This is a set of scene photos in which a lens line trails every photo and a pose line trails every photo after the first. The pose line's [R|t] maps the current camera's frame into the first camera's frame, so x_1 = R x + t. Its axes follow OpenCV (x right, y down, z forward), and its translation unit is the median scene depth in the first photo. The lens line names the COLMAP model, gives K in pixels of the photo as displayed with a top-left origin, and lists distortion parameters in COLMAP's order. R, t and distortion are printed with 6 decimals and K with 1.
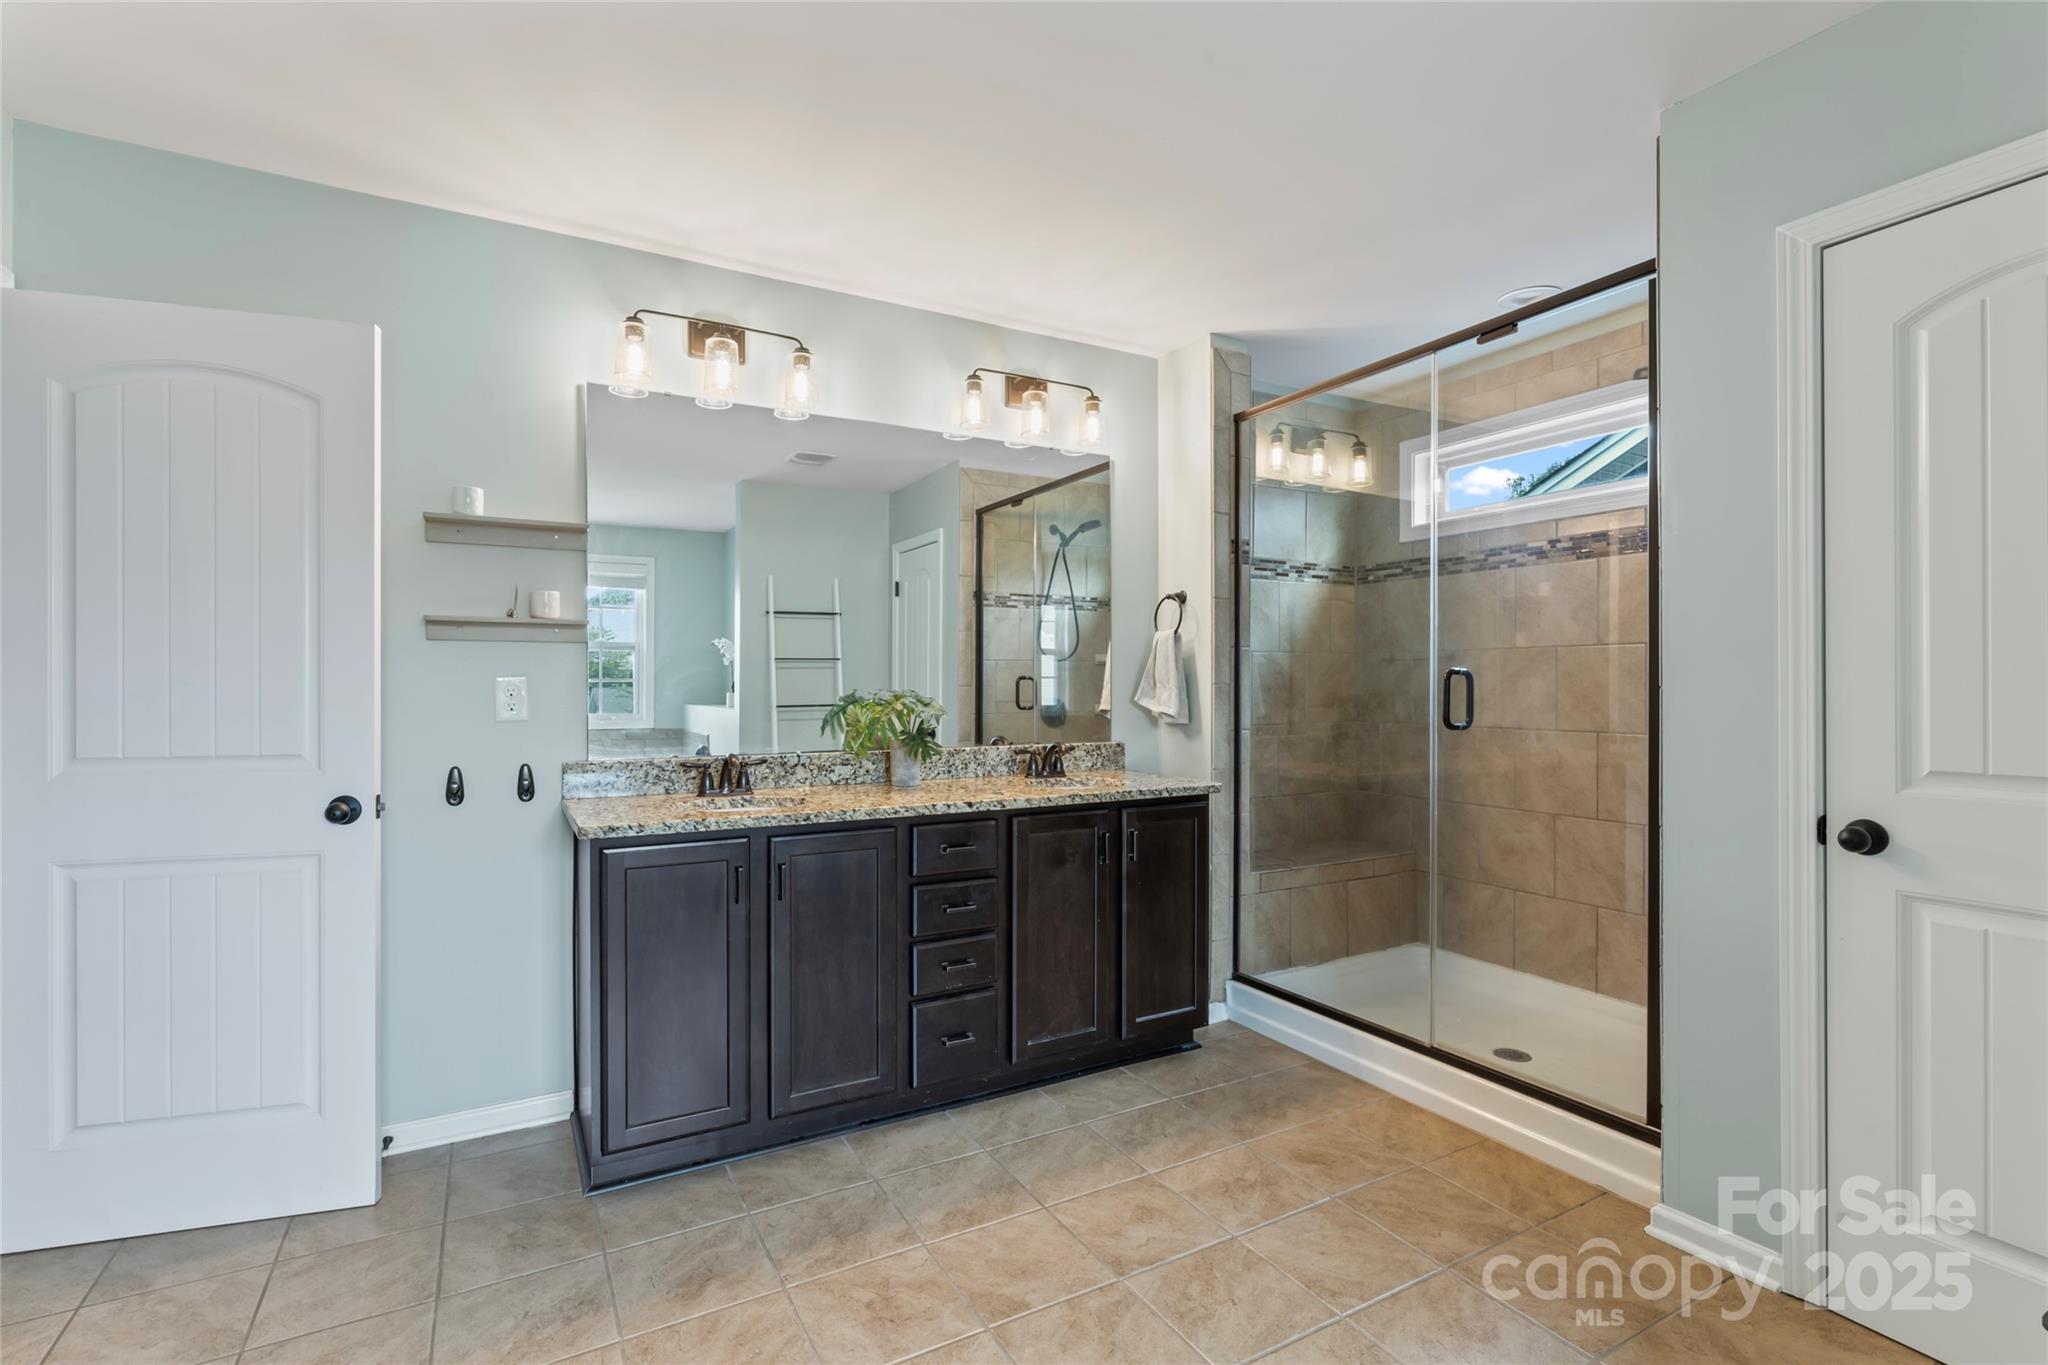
lens RADIAL K [[949.2, 0, 1024.0], [0, 949.2, 682.5], [0, 0, 1]] dist [-0.000616, -0.000341]
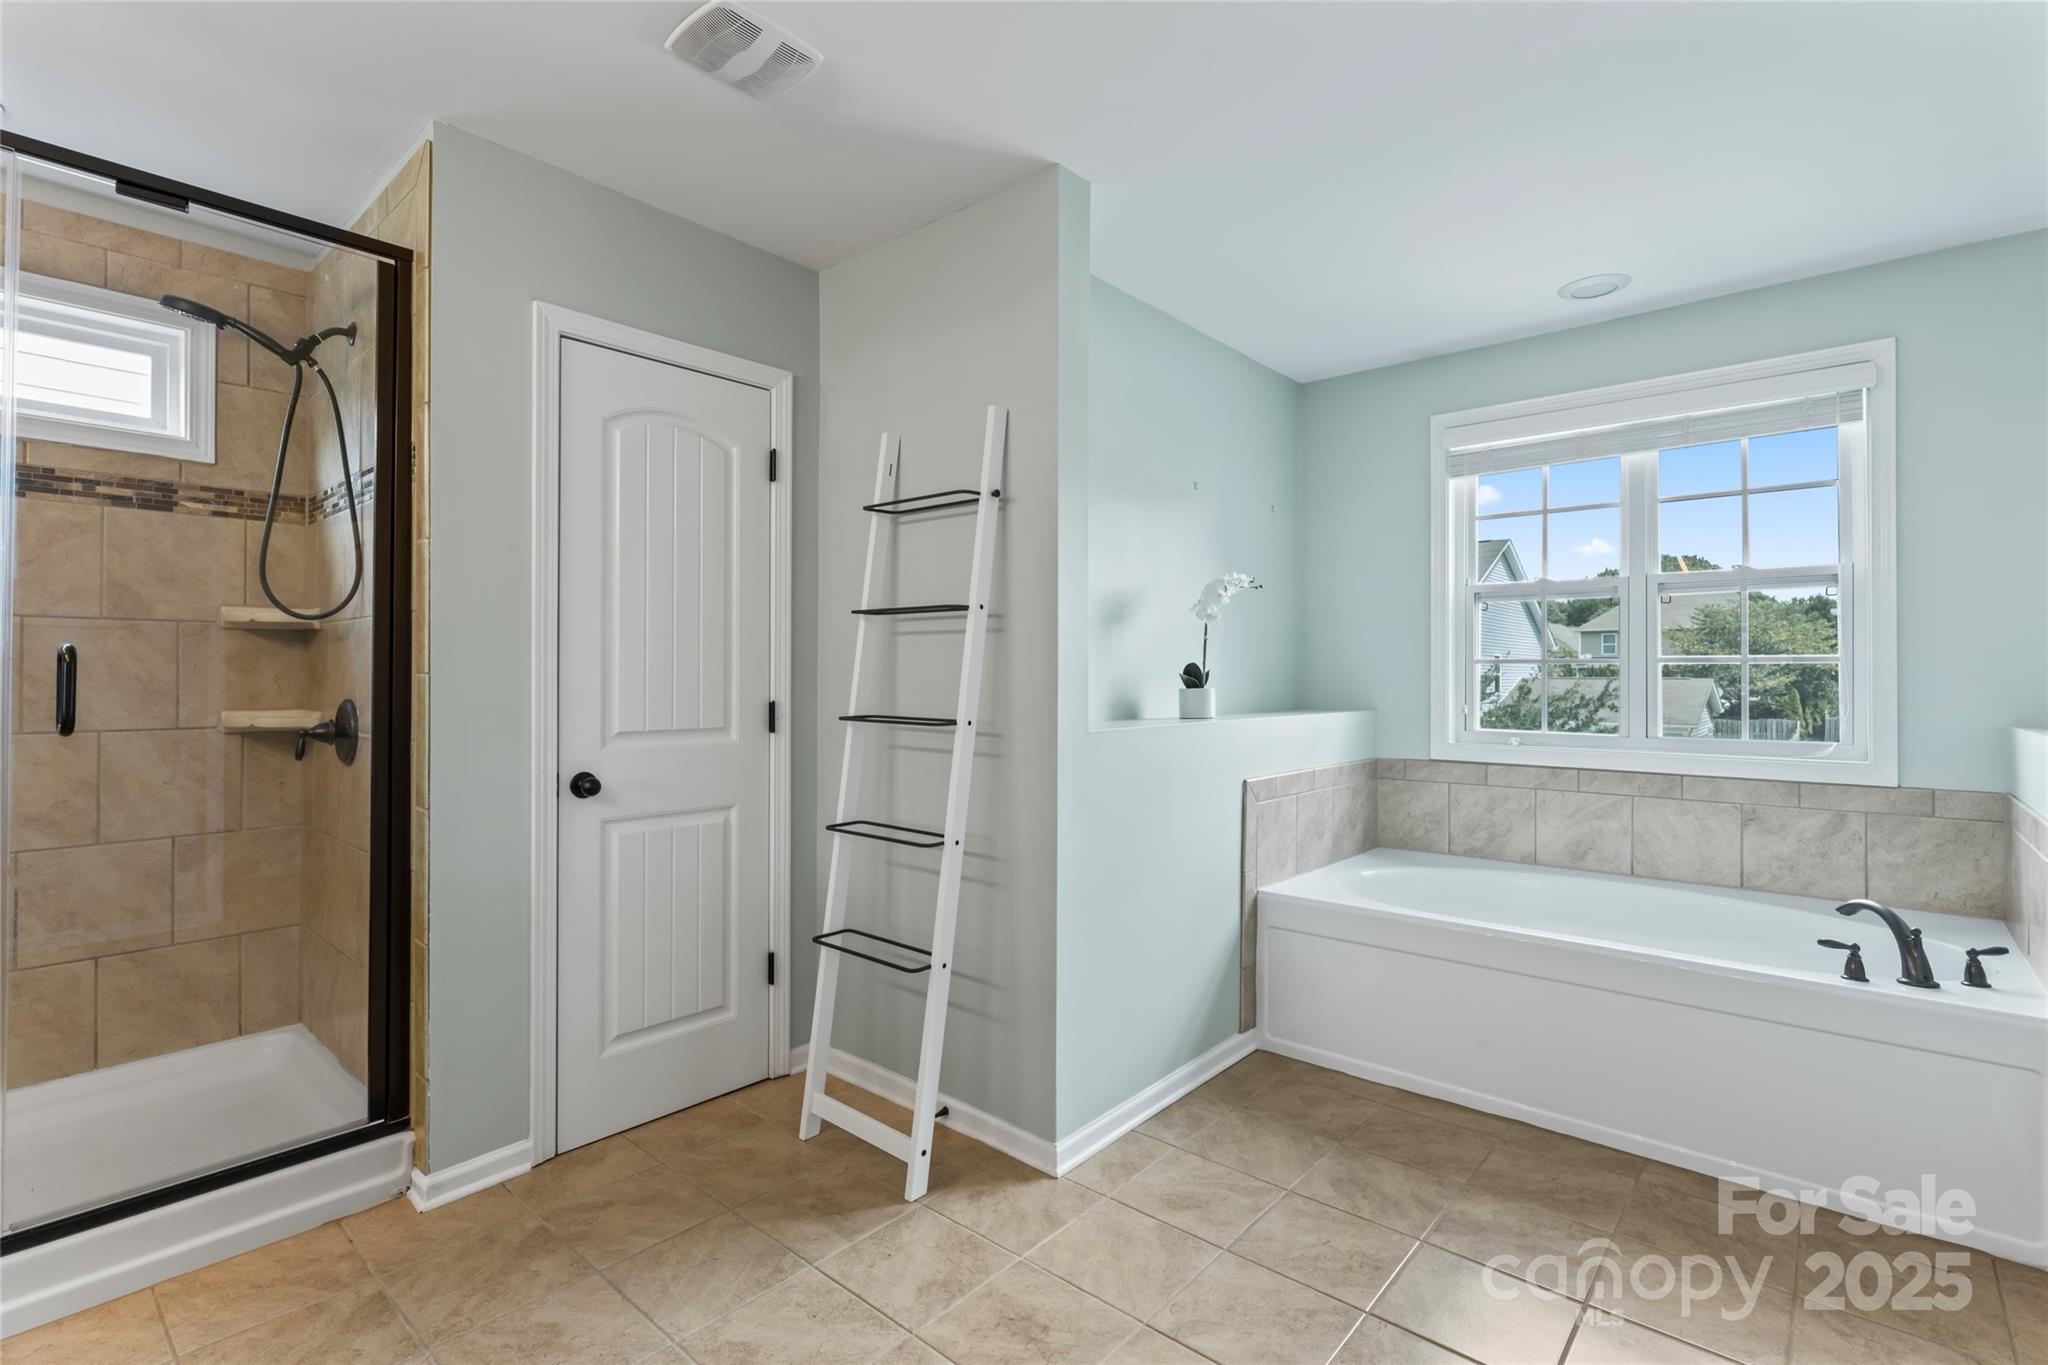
lens RADIAL K [[940.5, 0, 1017.7], [0, 940.5, 672.9], [0, 0, 1]] dist [-0.002345, -0.000594]
pose [[-0.334542, 0.009375, 0.942334, -0.593264], [-0.002950, 0.999935, -0.010995, 0.015785], [-0.942376, -0.006458, -0.334492, 0.866820]]
